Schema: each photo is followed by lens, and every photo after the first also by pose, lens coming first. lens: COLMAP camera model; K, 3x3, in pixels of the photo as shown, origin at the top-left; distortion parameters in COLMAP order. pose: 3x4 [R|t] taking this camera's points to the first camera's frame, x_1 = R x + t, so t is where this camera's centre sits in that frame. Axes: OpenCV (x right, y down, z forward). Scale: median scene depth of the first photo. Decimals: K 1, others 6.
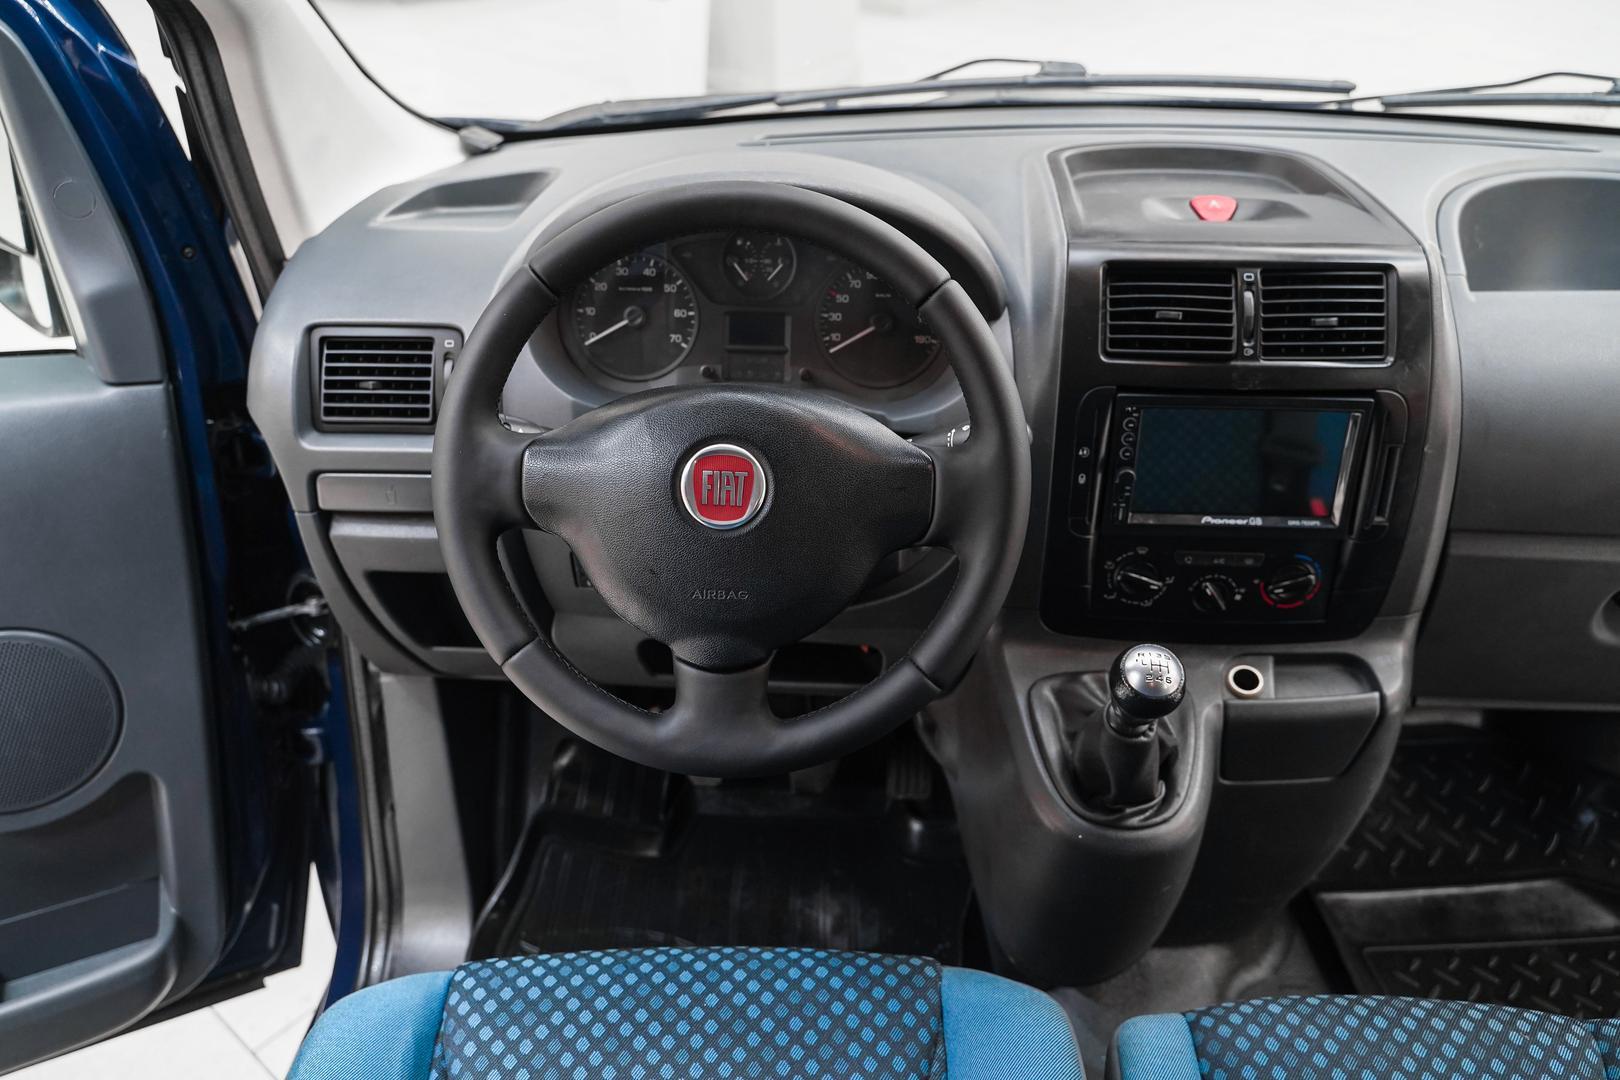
lens RADIAL K [[1321.0, 0, 789.8], [0, 1321.0, 537.4], [0, 0, 1]] dist [0.011520, -0.013135]
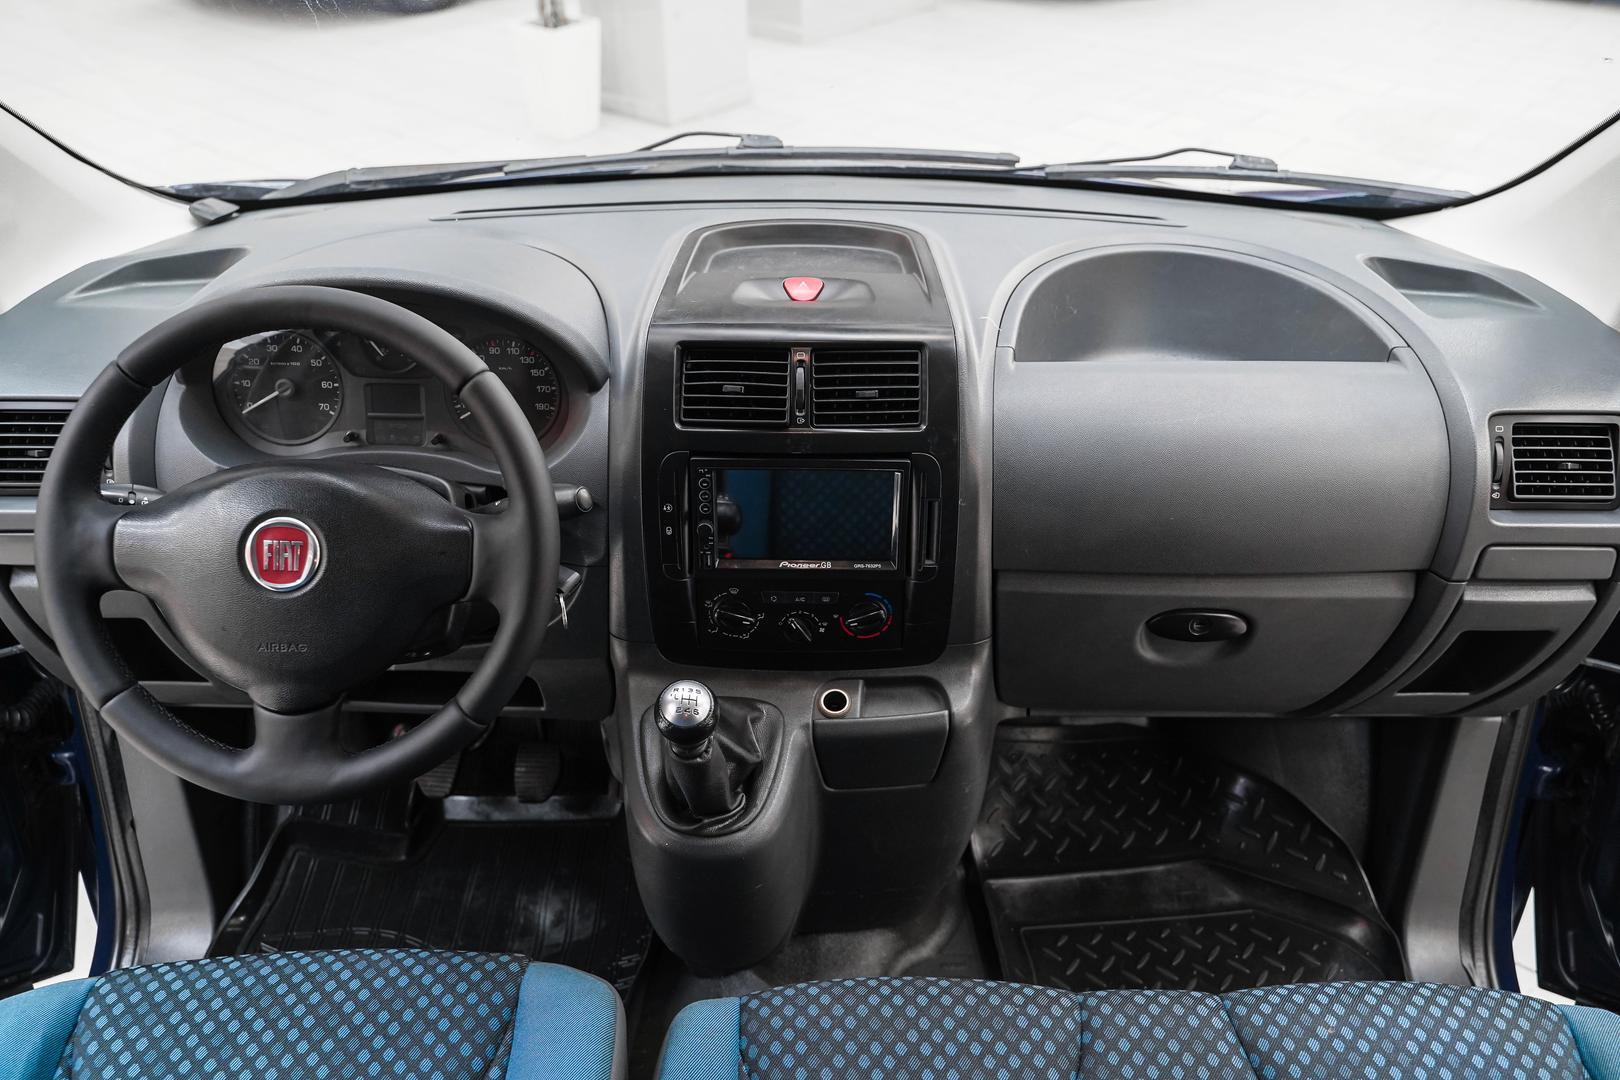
lens RADIAL K [[1321.0, 0, 804.8], [0, 1321.0, 522.2], [0, 0, 1]] dist [0.011520, -0.013135]
pose [[0.998994, -0.013186, 0.042870, 0.280931], [0.013707, 0.999835, -0.011889, -0.035297], [-0.042707, 0.012465, 0.999010, -0.140962]]
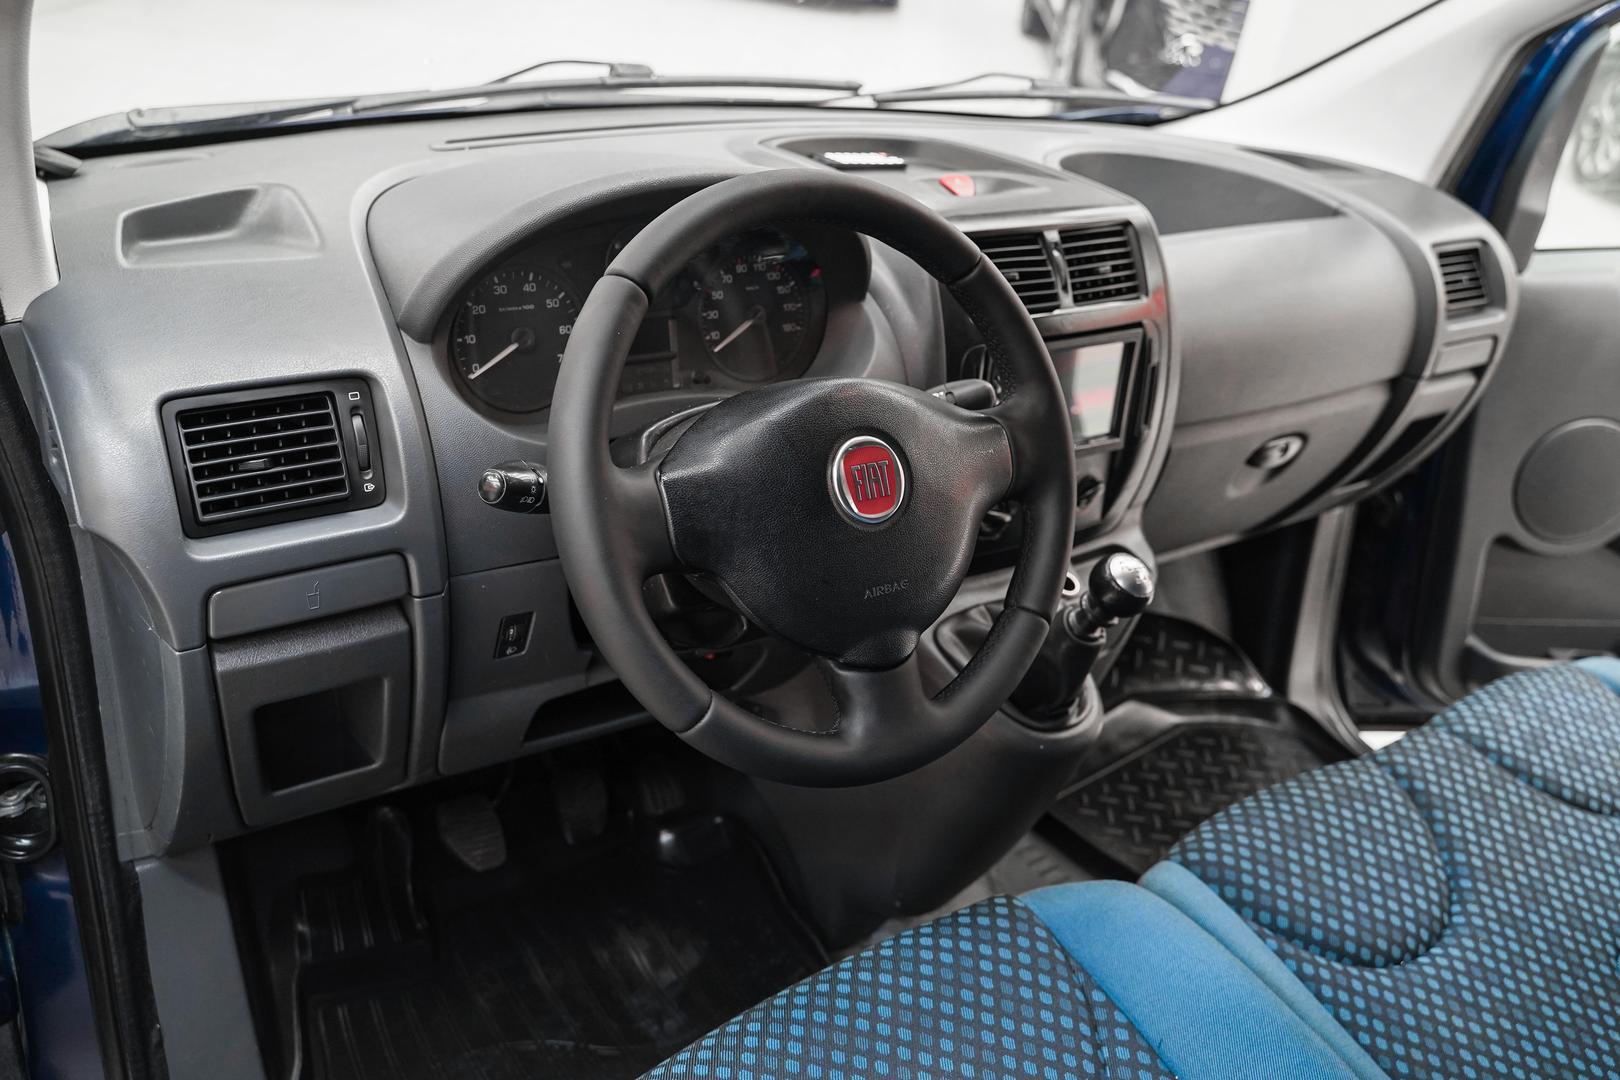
lens RADIAL K [[1321.0, 0, 800.0], [0, 1321.0, 526.5], [0, 0, 1]] dist [0.011520, -0.013135]
pose [[0.782998, -0.201092, 0.588622, -0.532047], [0.213329, 0.975722, 0.049563, -0.050519], [-0.584298, 0.086762, 0.806888, 0.196218]]
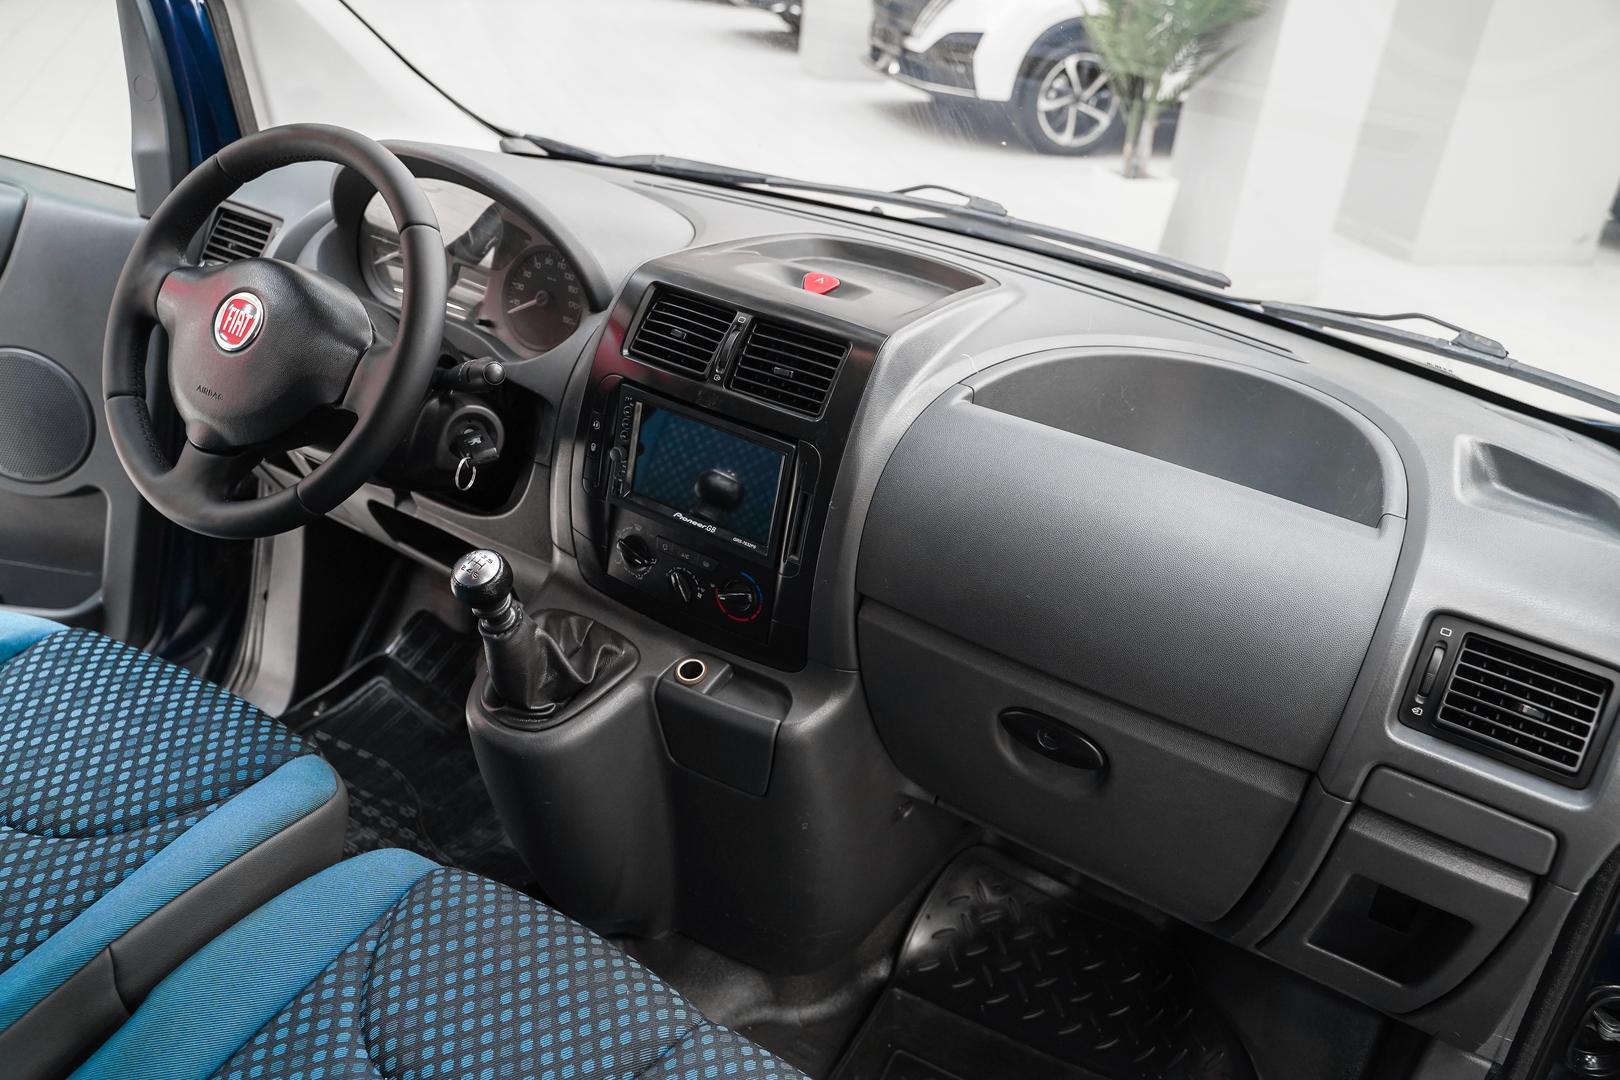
lens RADIAL K [[1321.0, 0, 796.0], [0, 1321.0, 514.5], [0, 0, 1]] dist [0.011520, -0.013135]
pose [[0.863517, 0.311279, -0.396792, 0.859425], [-0.363390, 0.929601, -0.061562, 0.020315], [0.349695, 0.197350, 0.915842, -0.037052]]
